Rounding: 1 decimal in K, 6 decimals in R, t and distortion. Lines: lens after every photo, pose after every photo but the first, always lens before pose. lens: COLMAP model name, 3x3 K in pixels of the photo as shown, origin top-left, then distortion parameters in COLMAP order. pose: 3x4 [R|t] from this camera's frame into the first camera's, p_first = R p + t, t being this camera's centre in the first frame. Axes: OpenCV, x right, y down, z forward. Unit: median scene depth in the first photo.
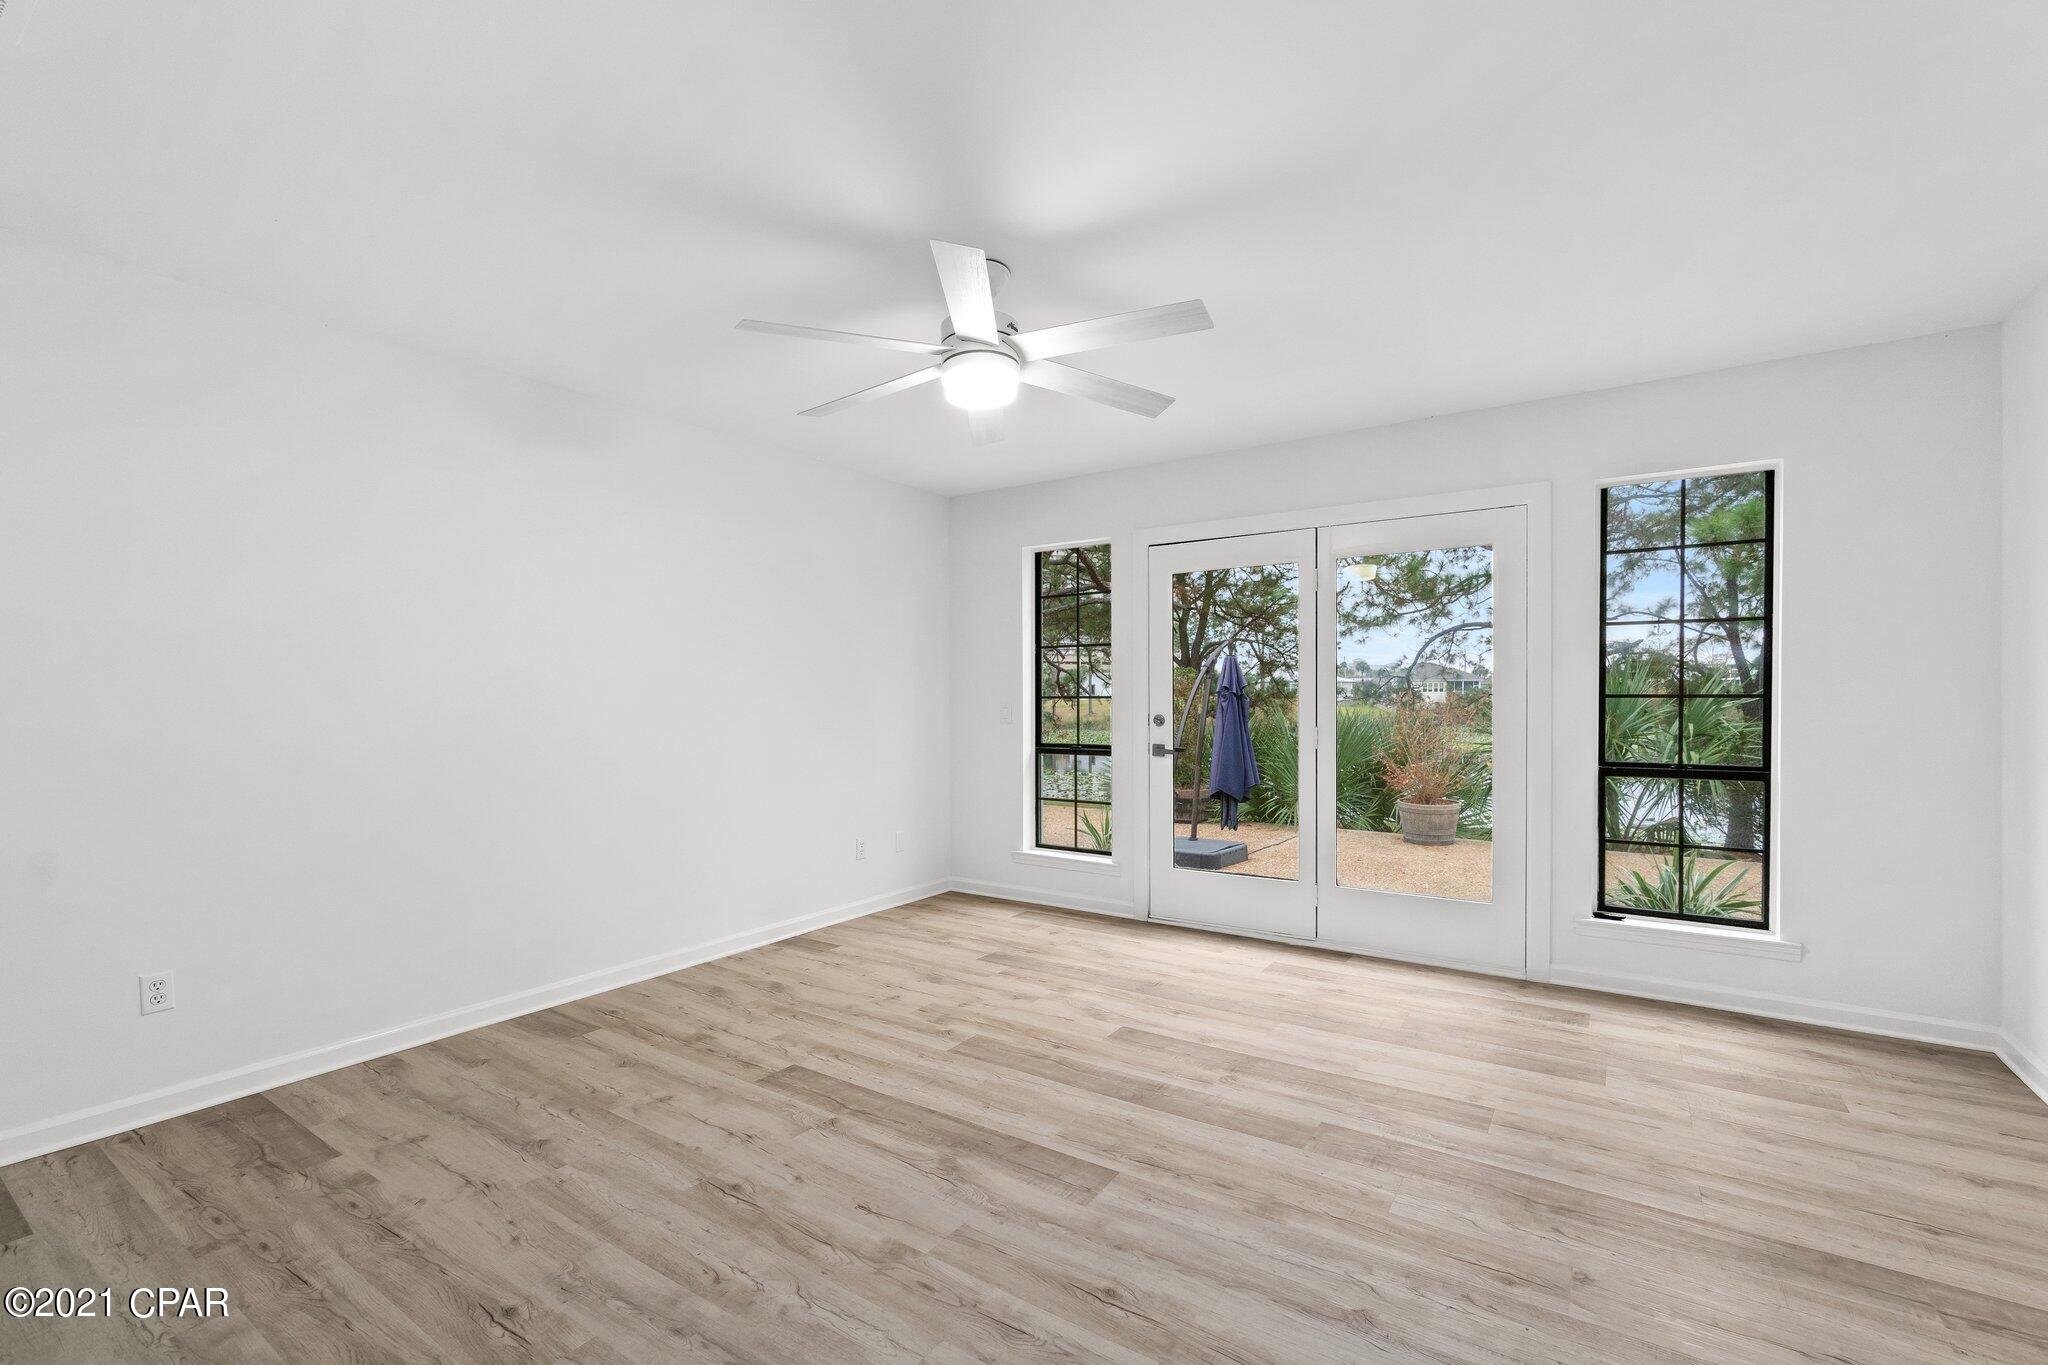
lens RADIAL K [[901.2, 0, 1039.8], [0, 901.2, 693.5], [0, 0, 1]] dist [-0.003511, -0.000245]
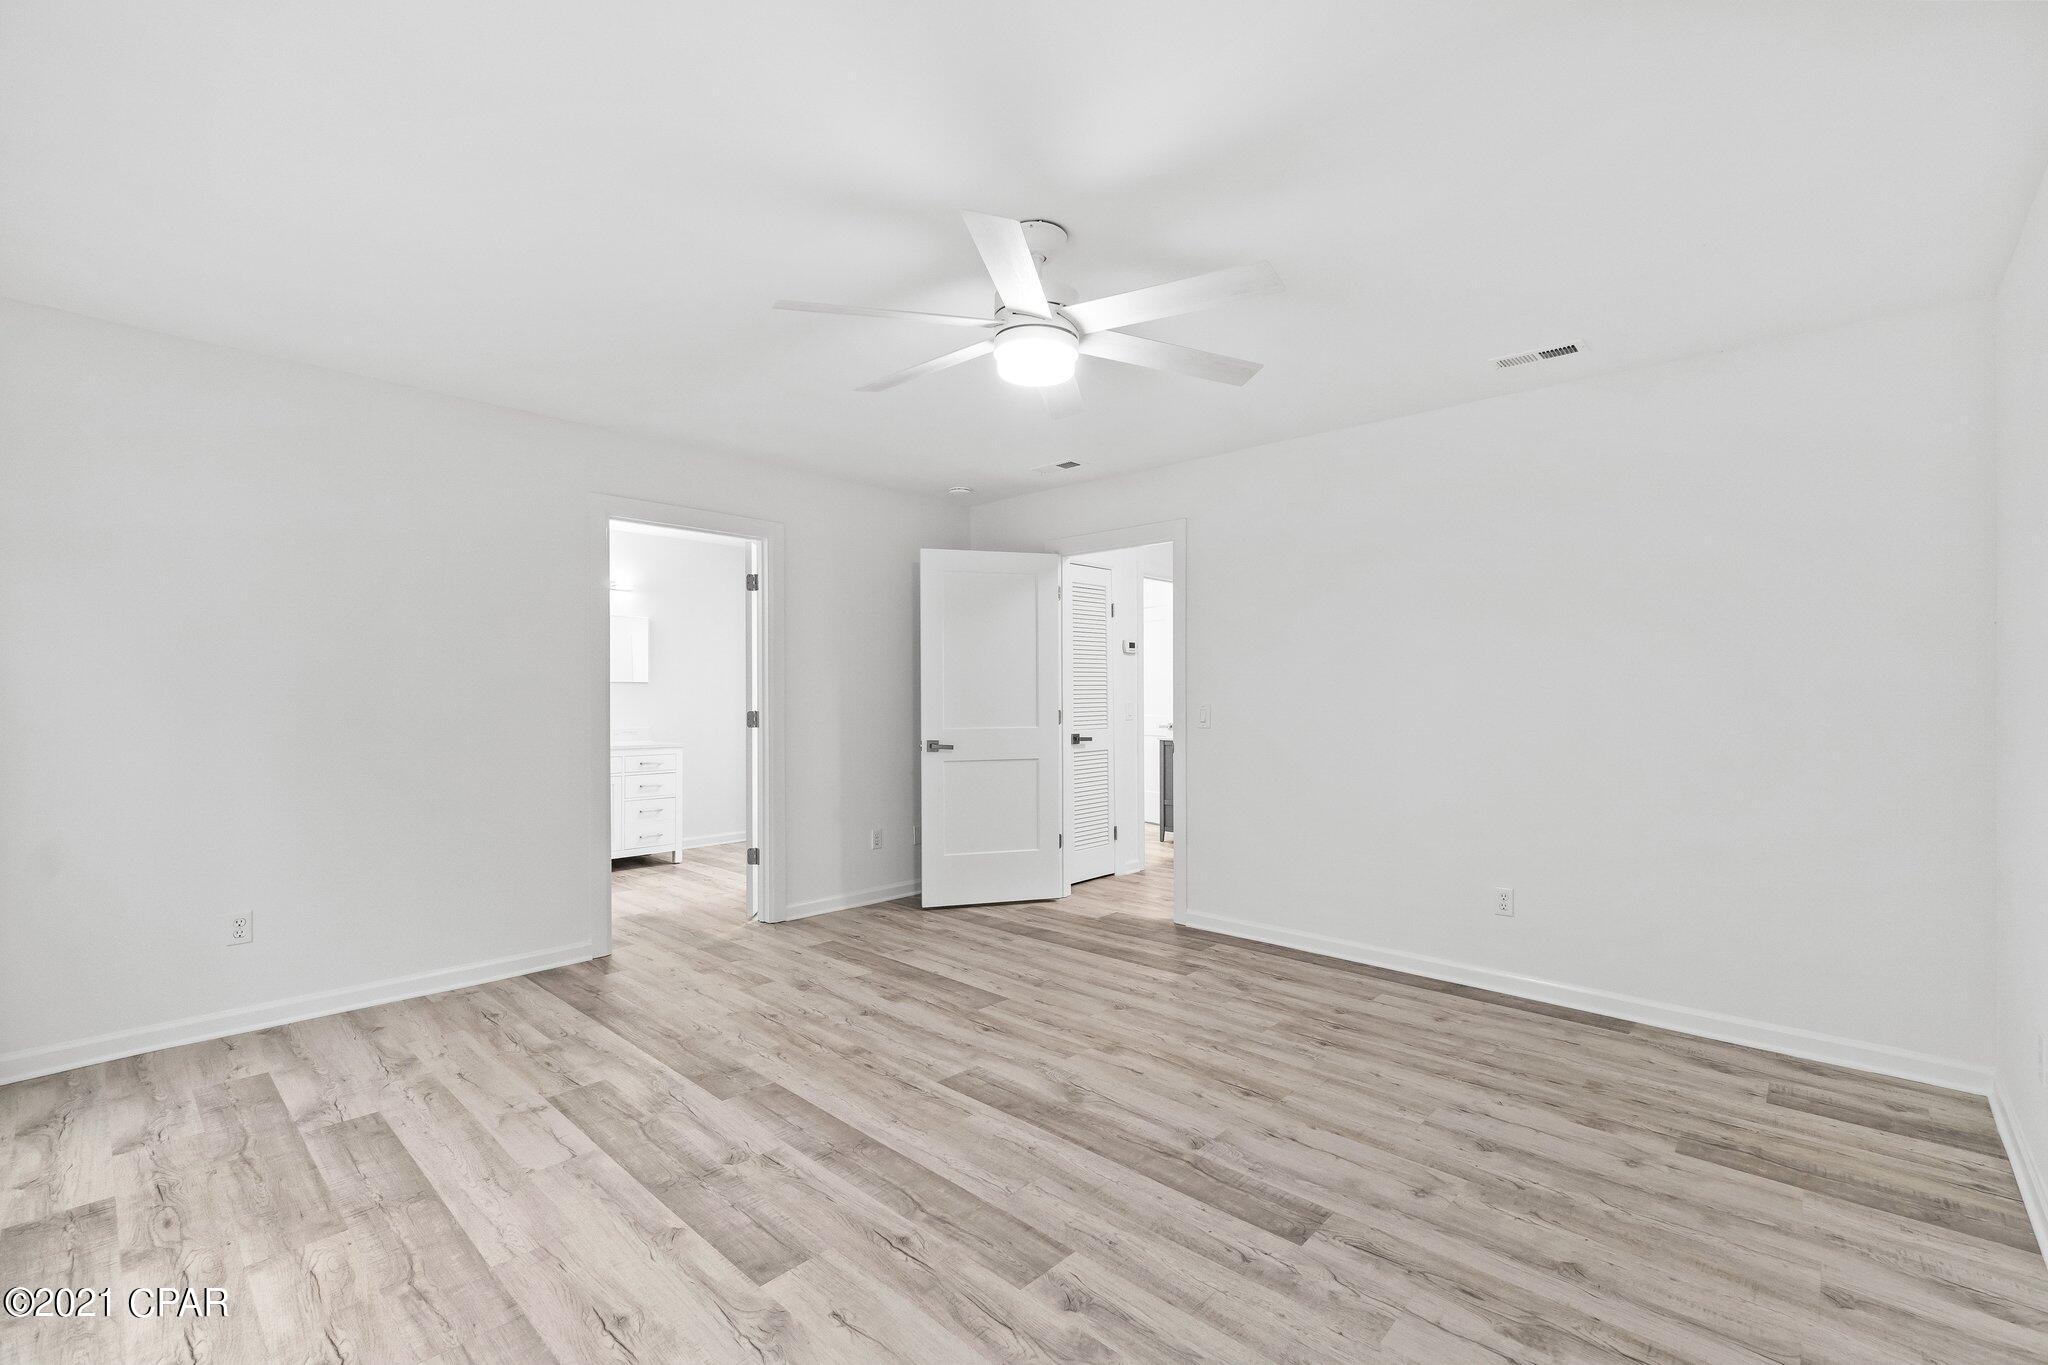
lens RADIAL K [[901.2, 0, 1039.8], [0, 901.2, 693.5], [0, 0, 1]] dist [-0.003511, -0.000245]
pose [[-0.988716, 0.002265, 0.149787, -0.211736], [0.001306, 0.999978, -0.006497, 0.006098], [-0.149799, -0.006228, -0.988697, 1.969675]]
